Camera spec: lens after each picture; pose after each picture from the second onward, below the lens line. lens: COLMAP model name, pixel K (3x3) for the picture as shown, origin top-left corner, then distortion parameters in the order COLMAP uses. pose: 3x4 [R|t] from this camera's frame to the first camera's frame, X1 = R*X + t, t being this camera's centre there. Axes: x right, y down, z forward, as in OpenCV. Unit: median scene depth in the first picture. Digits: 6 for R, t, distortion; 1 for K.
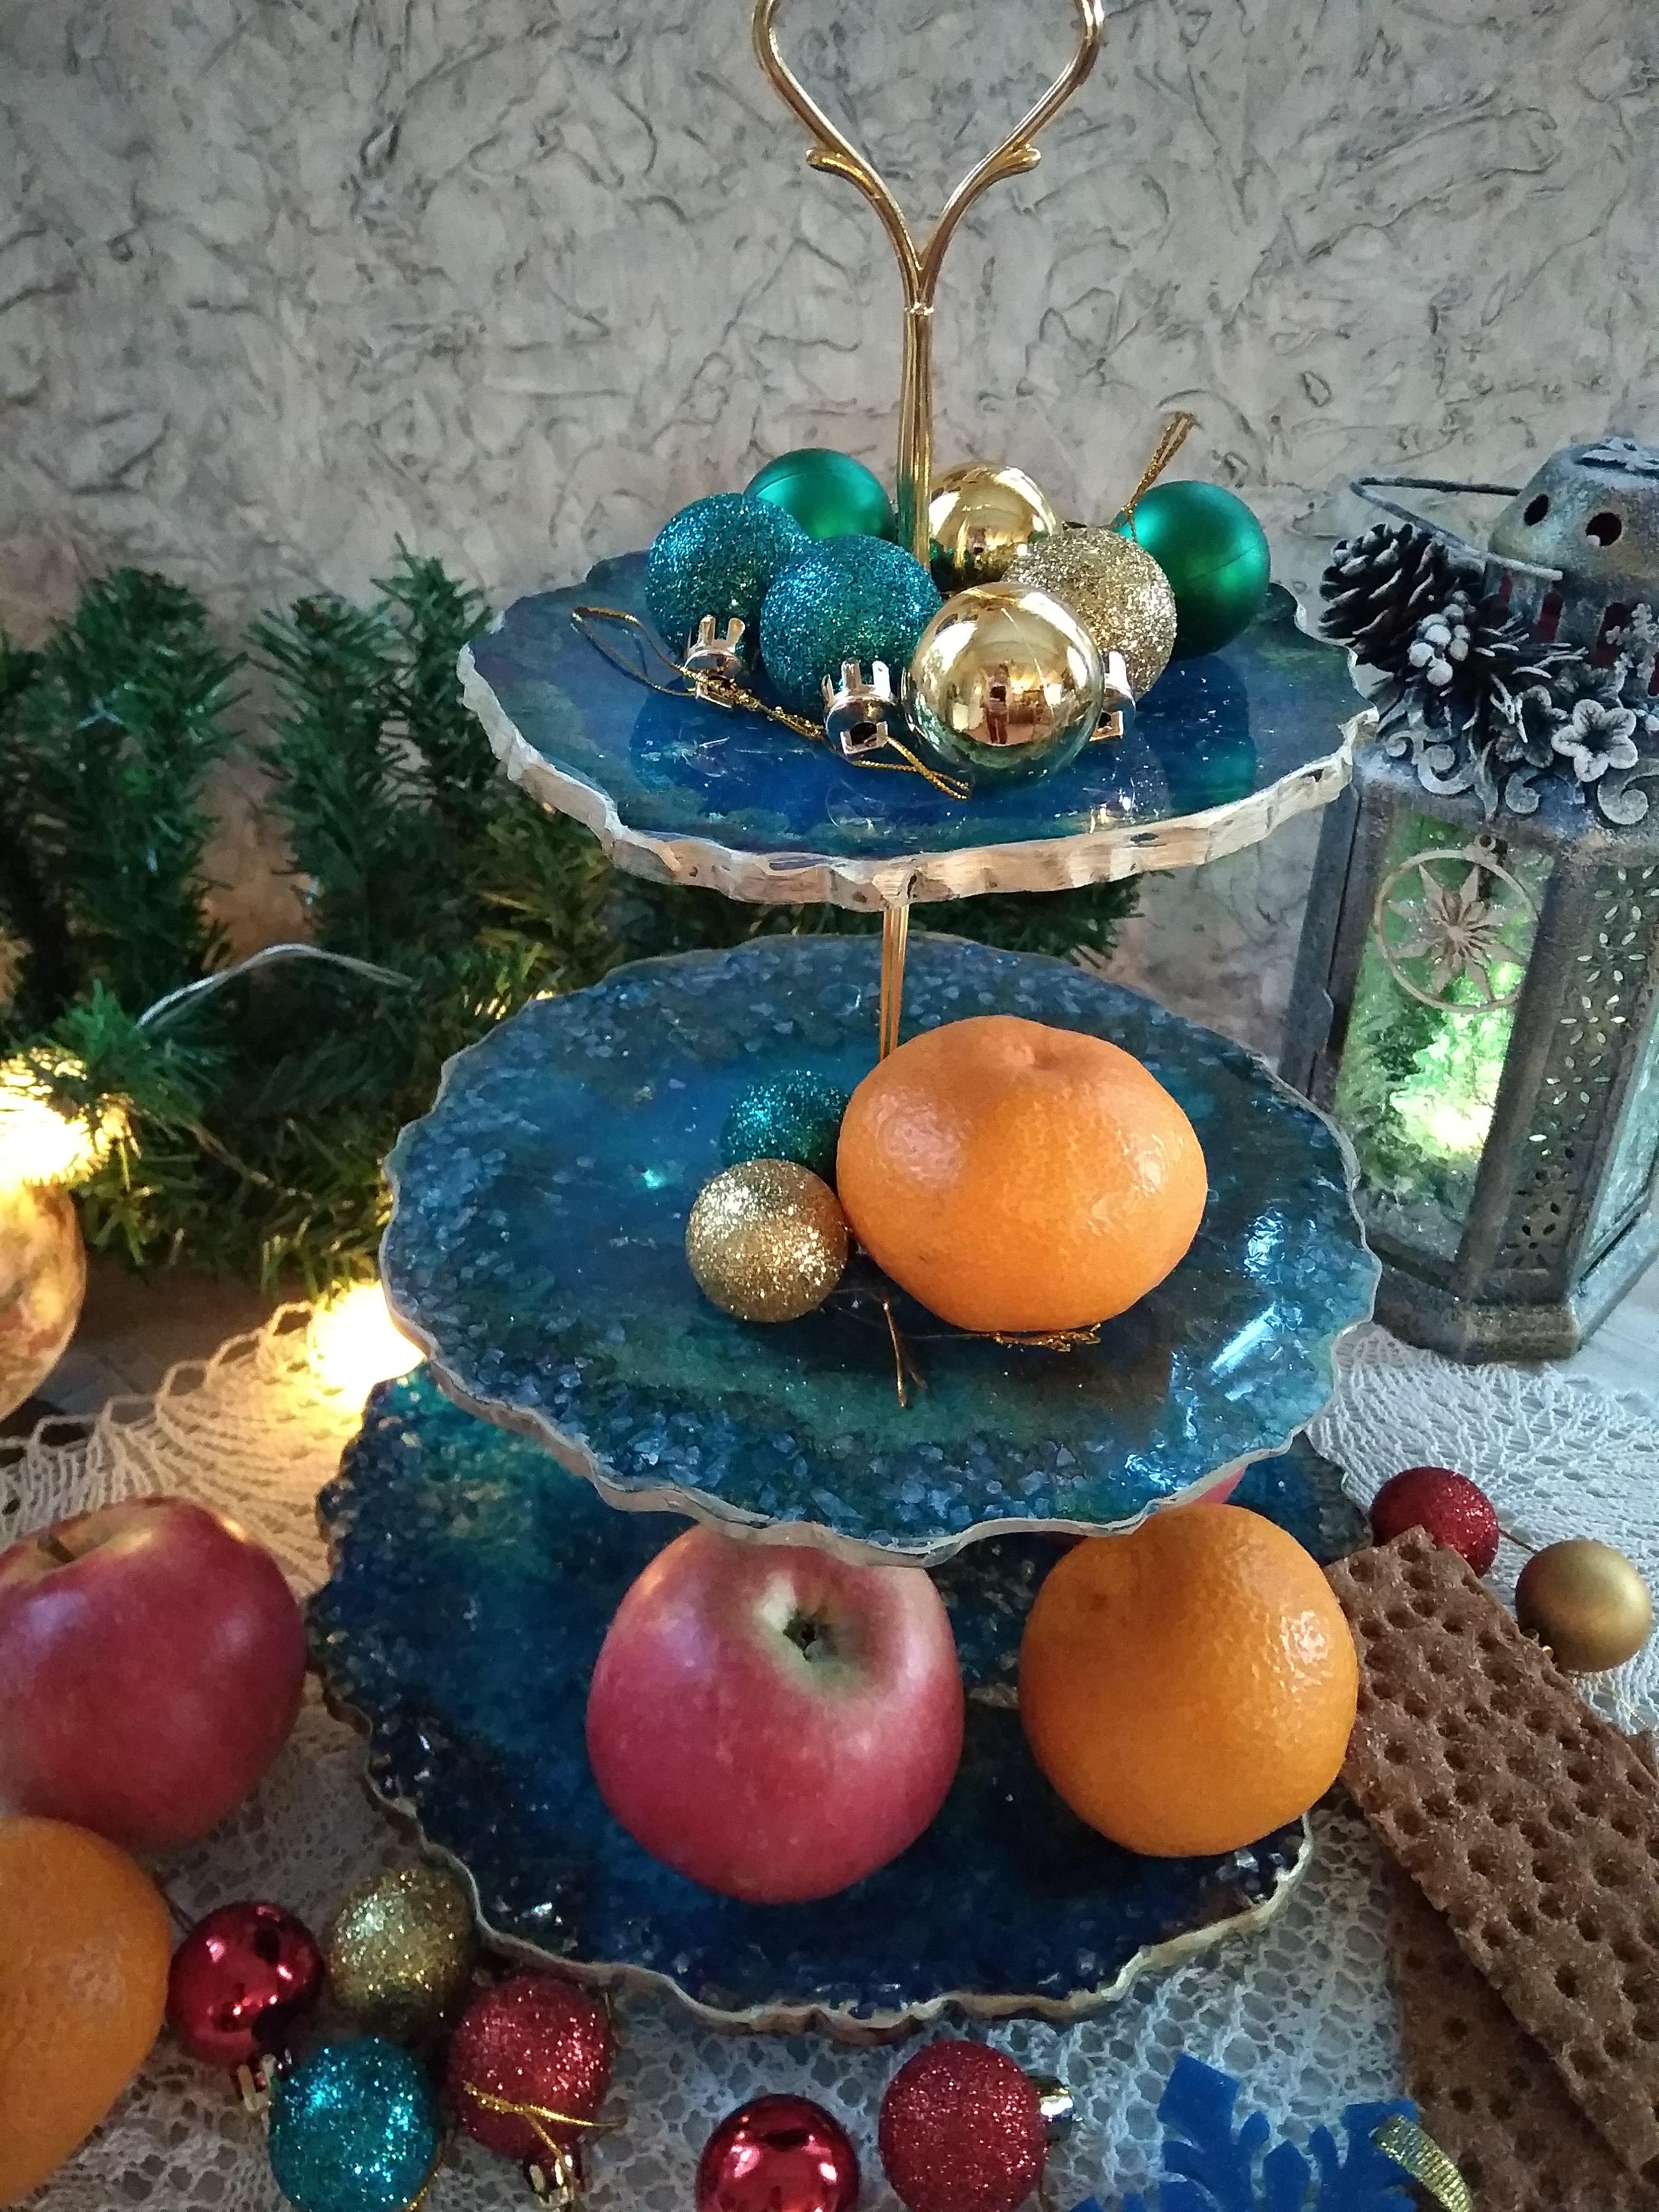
lens RADIAL K [[1783.7, 0, 845.2], [0, 1783.7, 1074.4], [0, 0, 1]] dist [0.045664, -0.098664]
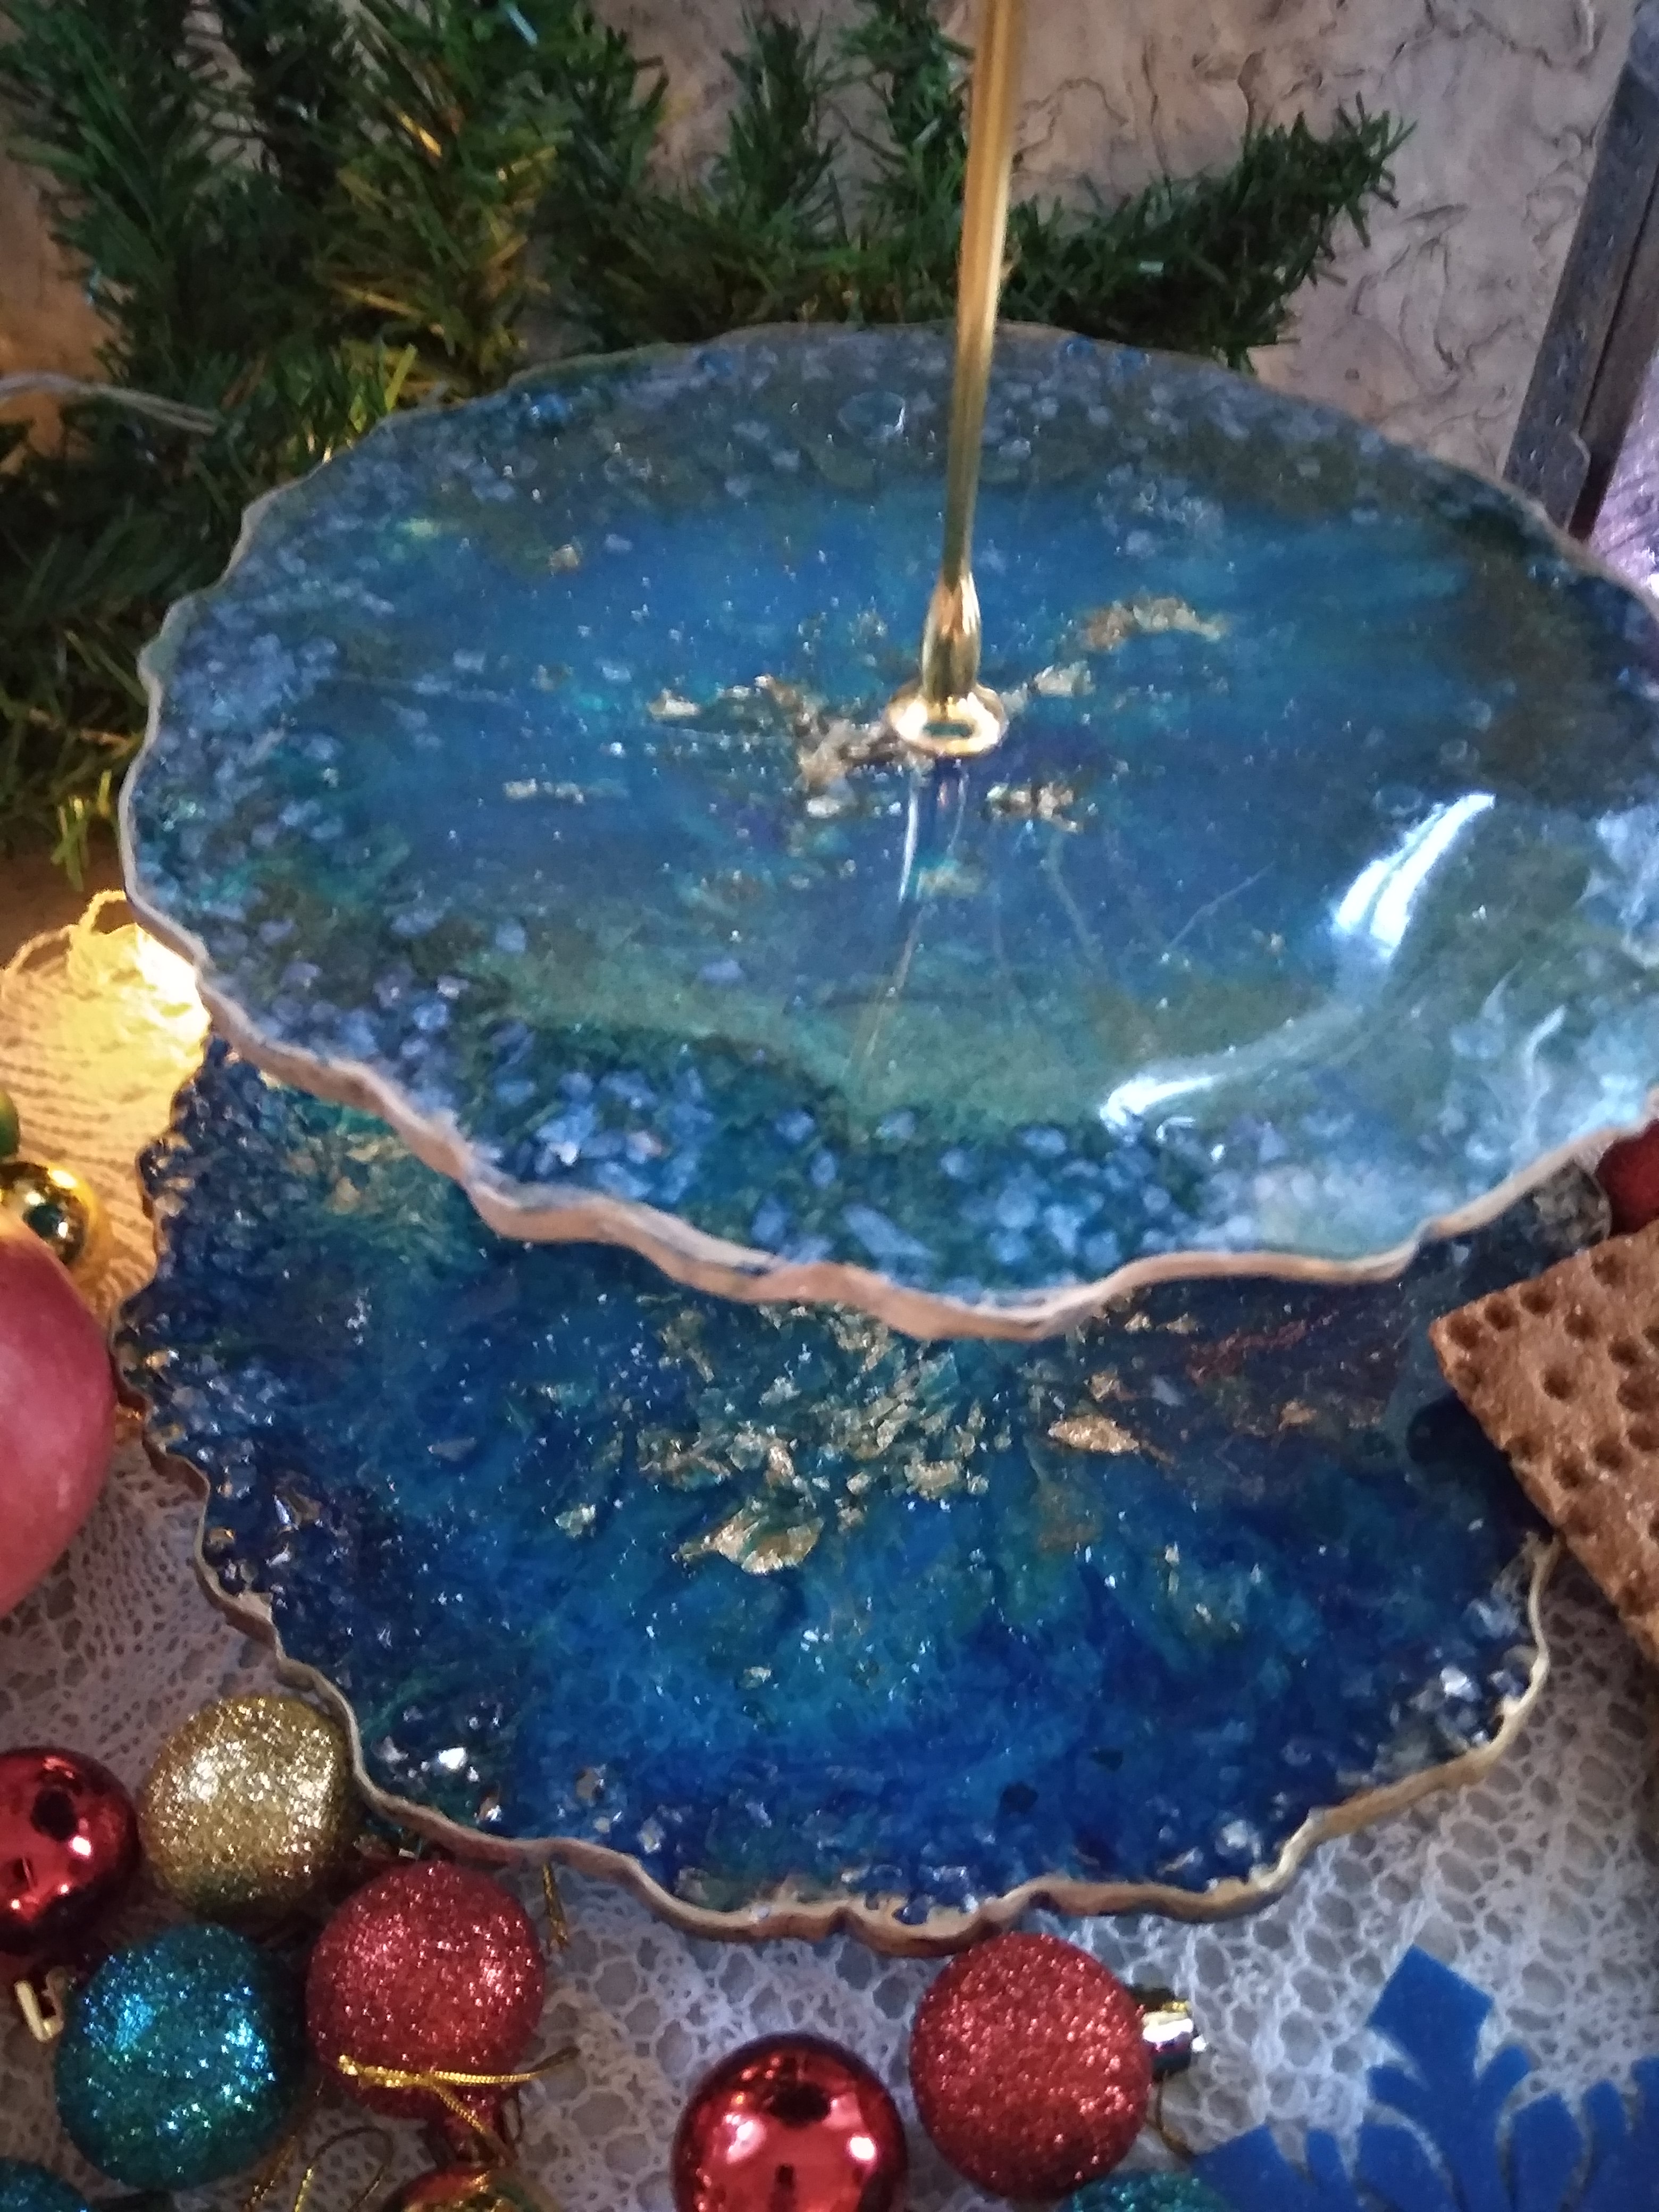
lens RADIAL K [[1802.9, 0, 838.9], [0, 1802.9, 1107.3], [0, 0, 1]] dist [0.102825, -0.269759]
pose [[0.999993, 0.001319, -0.003567, -0.014713], [-0.000429, 0.971066, 0.238812, 0.049443], [0.003778, -0.238808, 0.971059, 0.355744]]
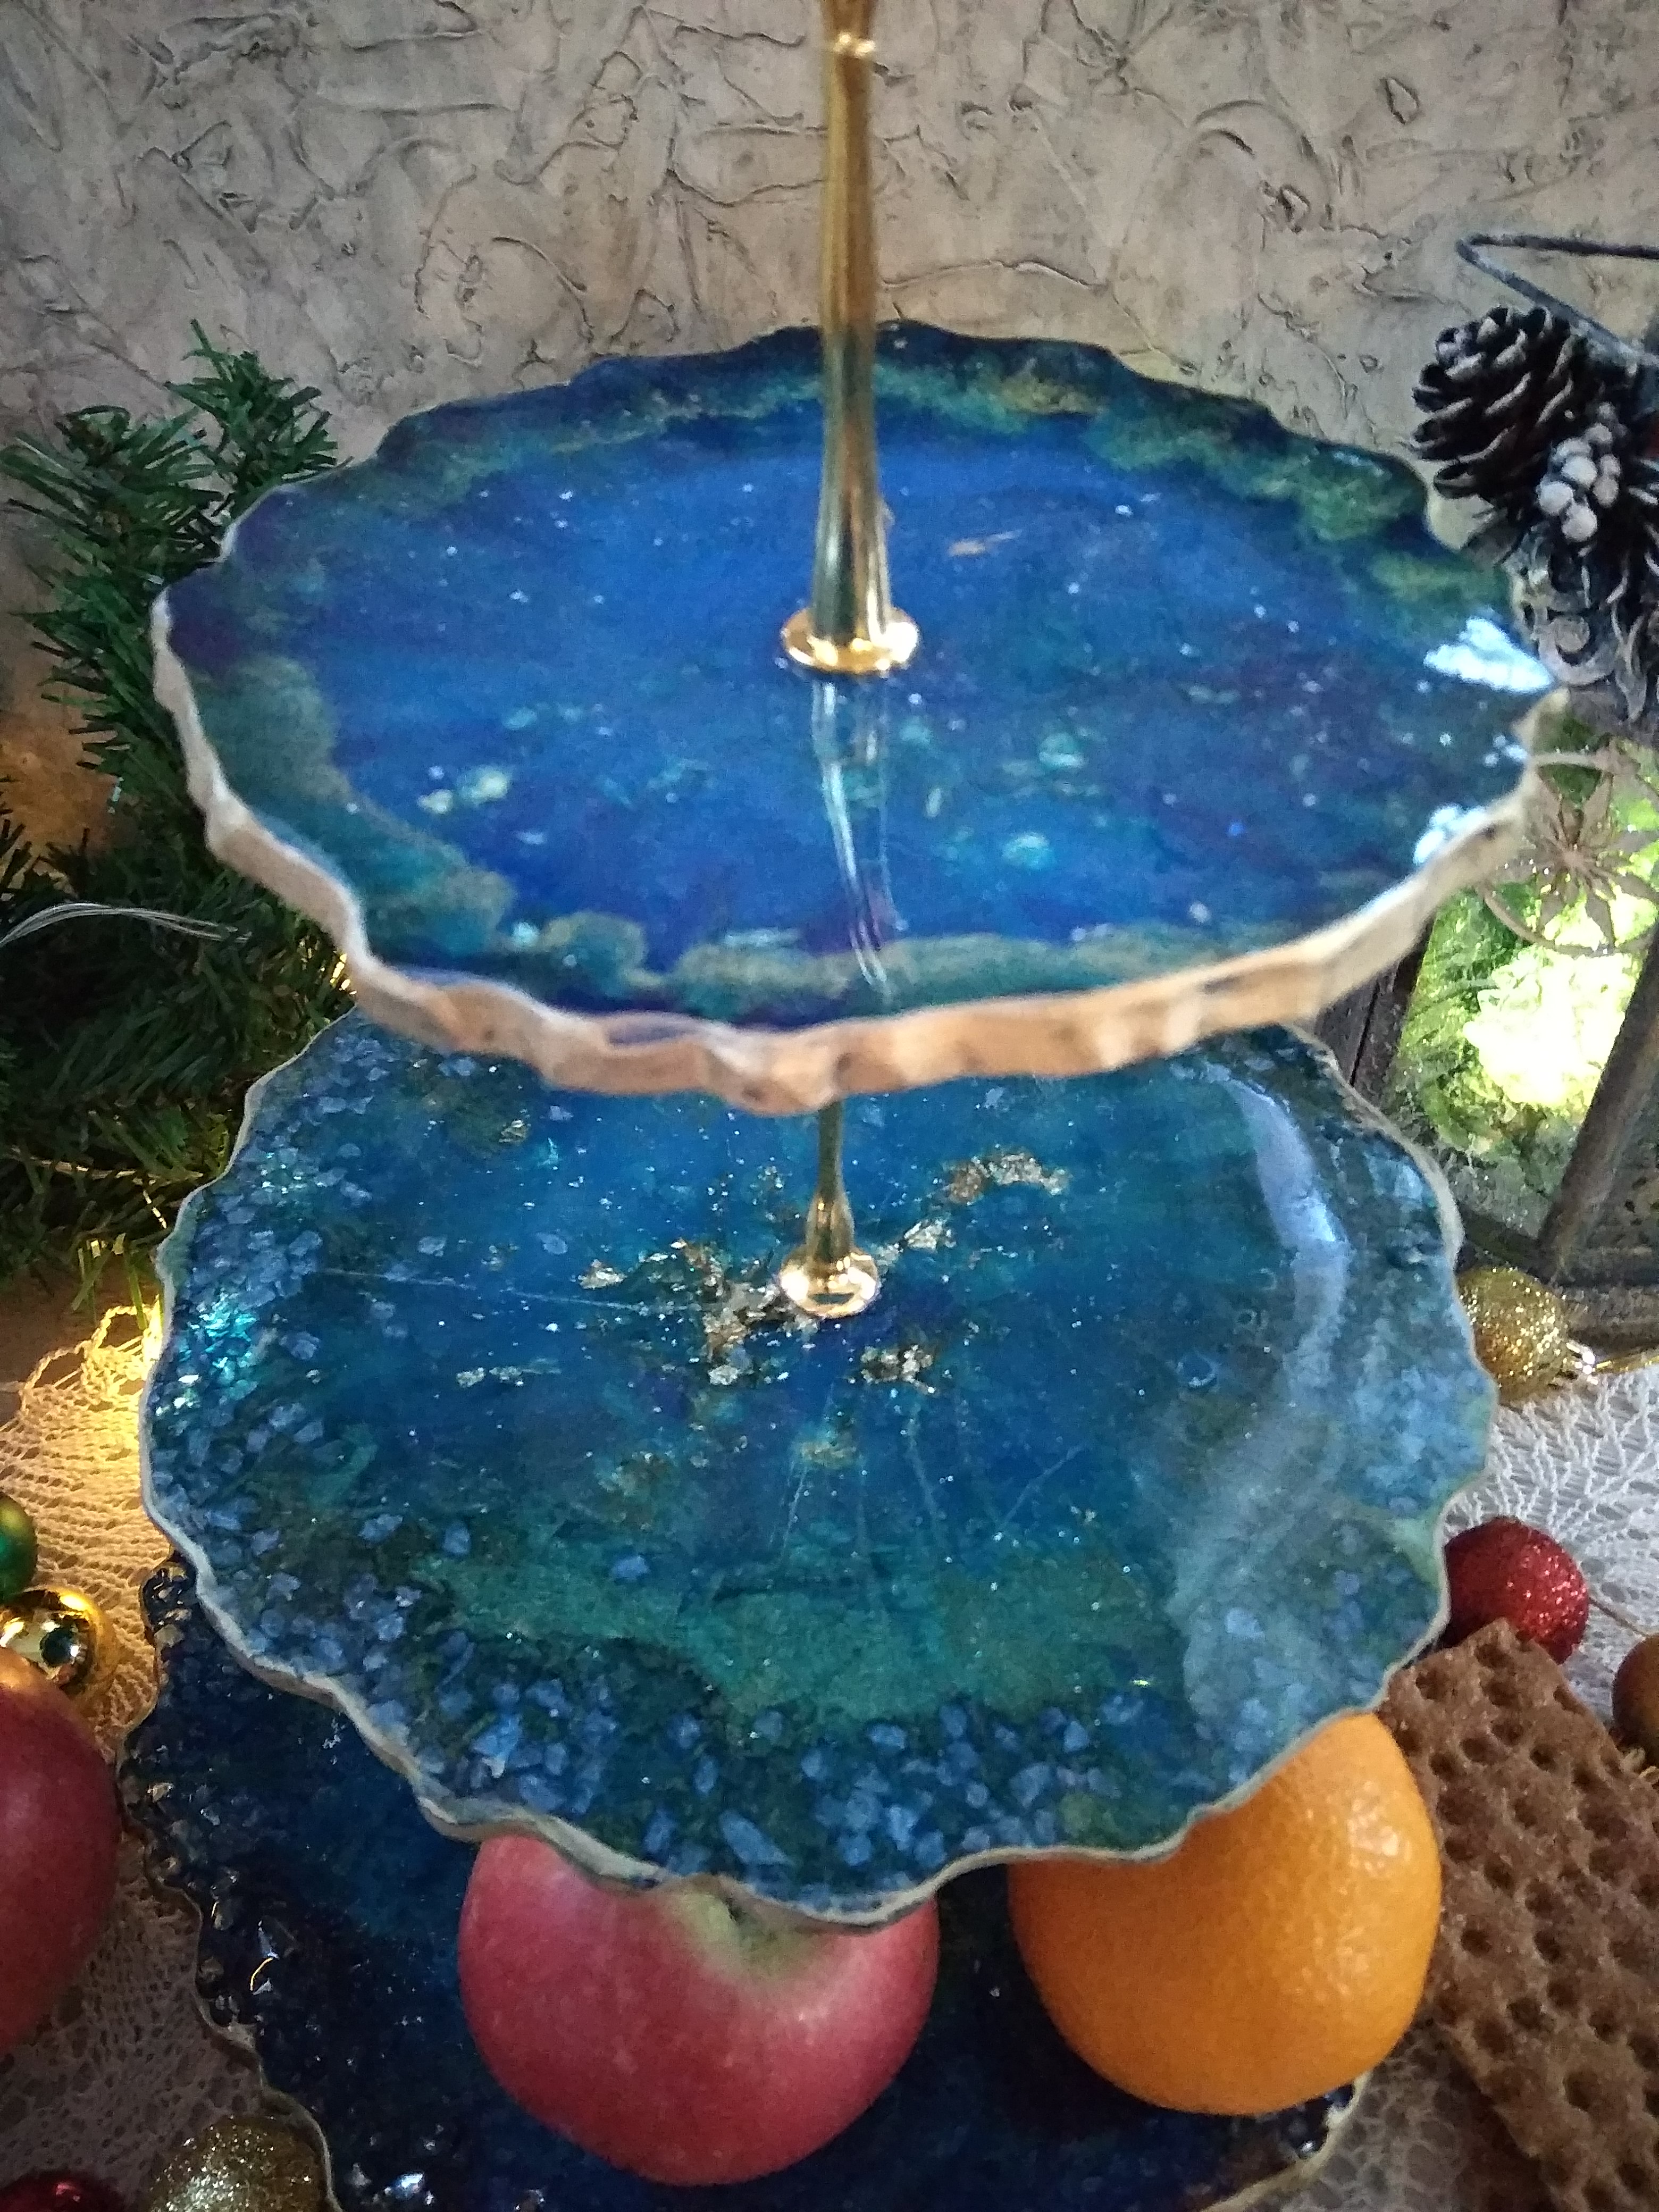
lens RADIAL K [[1783.7, 0, 845.2], [0, 1783.7, 1074.4], [0, 0, 1]] dist [0.045664, -0.098664]
pose [[0.999924, -0.010229, 0.006848, 0.023528], [0.009052, 0.988011, 0.154117, -0.136375], [-0.008342, -0.154043, 0.988029, 0.274512]]
